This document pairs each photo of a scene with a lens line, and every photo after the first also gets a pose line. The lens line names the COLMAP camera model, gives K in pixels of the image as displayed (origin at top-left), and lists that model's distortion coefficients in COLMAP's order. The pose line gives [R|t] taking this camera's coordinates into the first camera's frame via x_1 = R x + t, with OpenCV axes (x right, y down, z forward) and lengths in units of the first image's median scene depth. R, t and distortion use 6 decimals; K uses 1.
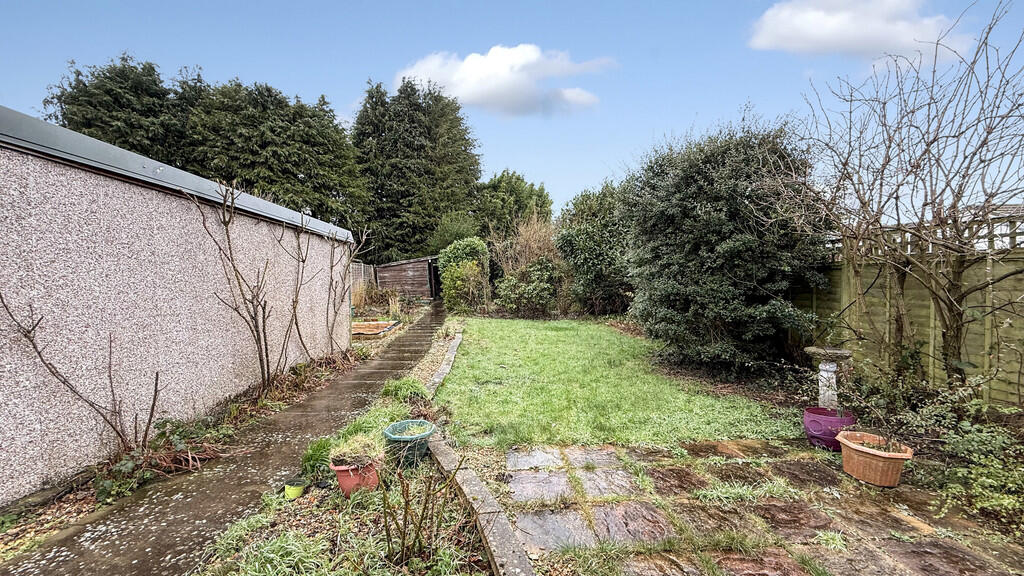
lens RADIAL K [[410.0, 0, 512.7], [0, 410.0, 286.6], [0, 0, 1]] dist [-0.000207, 0.000057]
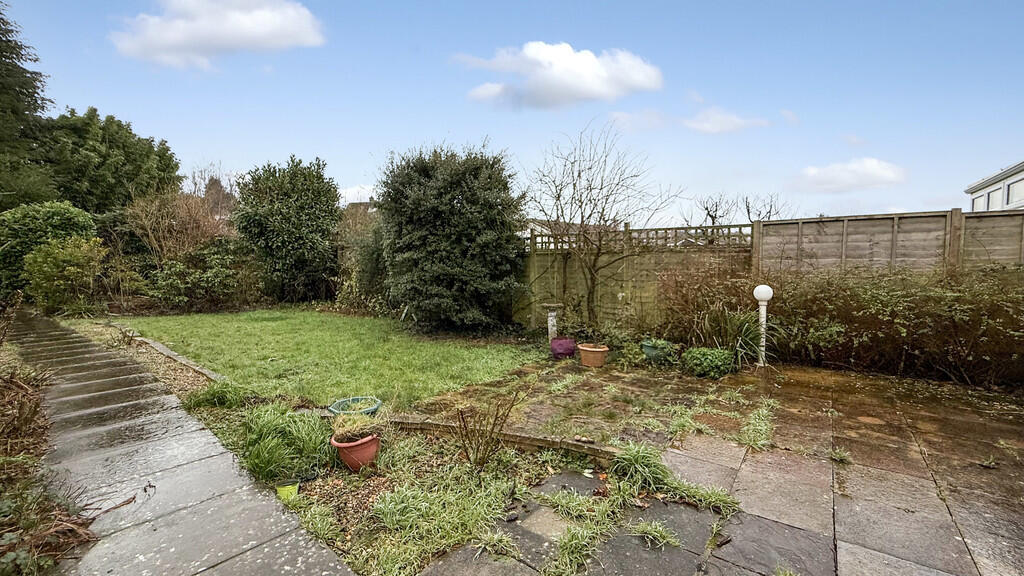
lens RADIAL K [[410.0, 0, 514.5], [0, 410.0, 286.9], [0, 0, 1]] dist [-0.000207, 0.000057]
pose [[0.646922, -0.040425, 0.761484, -0.182093], [0.015892, 0.999092, 0.039538, 0.004302], [-0.762390, -0.013477, 0.646977, 0.009978]]
